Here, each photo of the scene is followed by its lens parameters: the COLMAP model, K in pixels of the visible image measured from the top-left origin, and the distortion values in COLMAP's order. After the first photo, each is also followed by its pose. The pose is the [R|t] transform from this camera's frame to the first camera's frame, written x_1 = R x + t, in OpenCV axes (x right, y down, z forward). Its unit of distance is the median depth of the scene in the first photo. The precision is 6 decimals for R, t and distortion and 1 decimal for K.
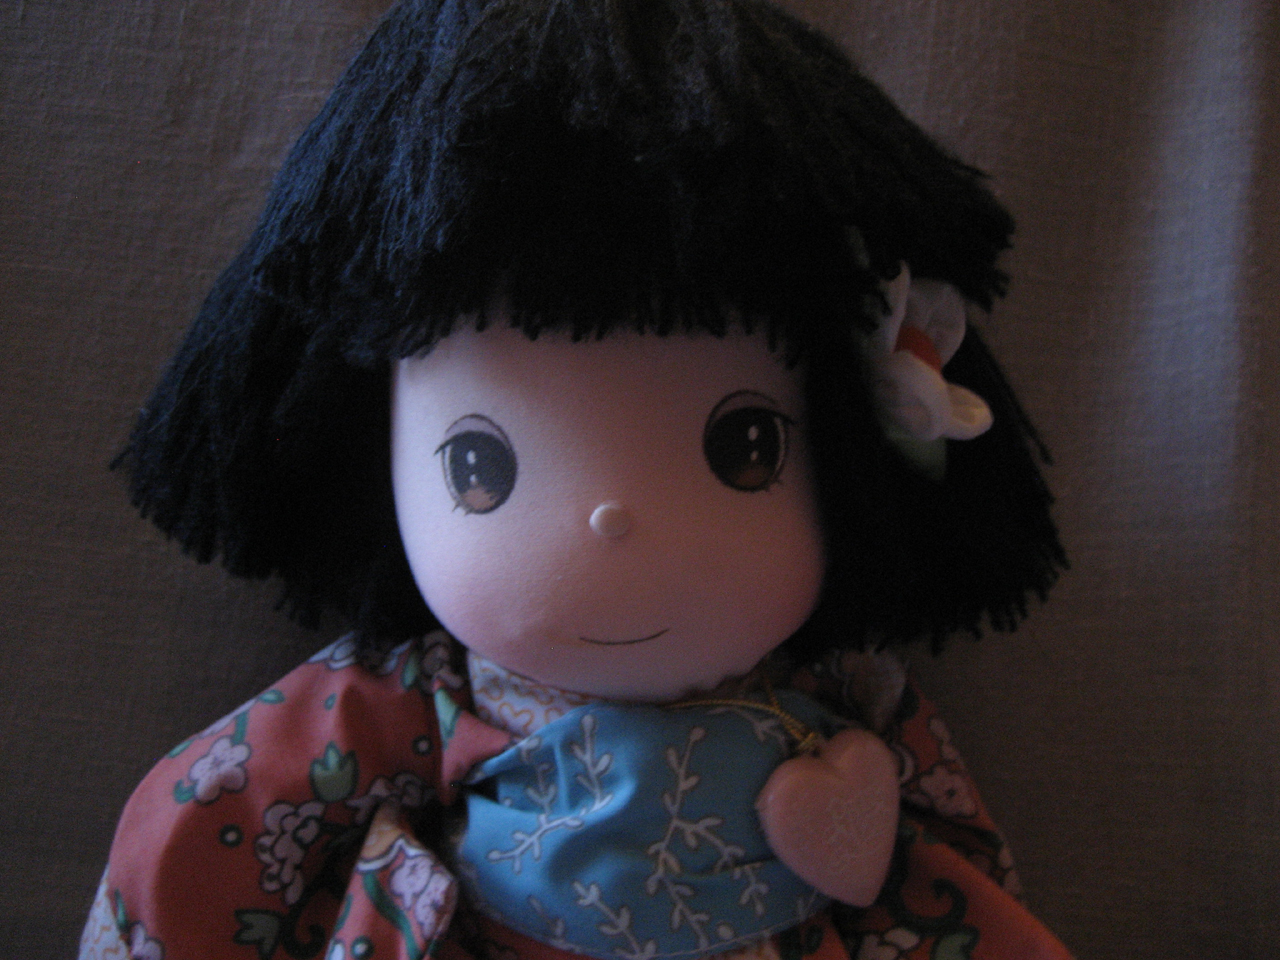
lens RADIAL K [[1354.4, 0, 640.0], [0, 1354.4, 480.0], [0, 0, 1]] dist [-0.108267, 0.006008]
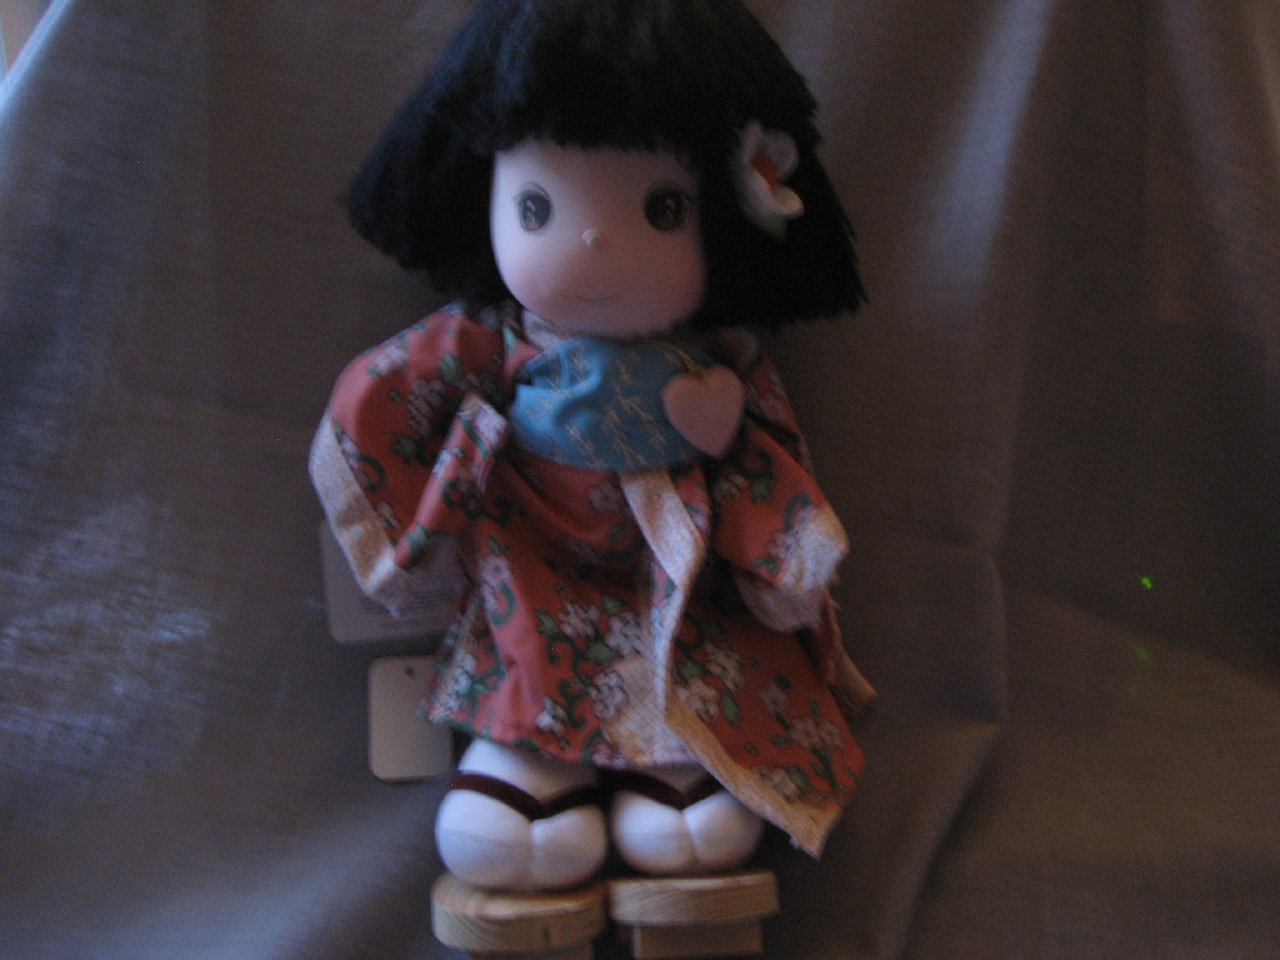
lens RADIAL K [[1354.4, 0, 640.0], [0, 1354.4, 480.0], [0, 0, 1]] dist [-0.108267, 0.006008]
pose [[0.993946, 0.089850, -0.063231, 0.185514], [-0.079766, 0.985903, 0.147081, 0.073214], [0.075555, -0.141147, 0.987101, -0.946429]]
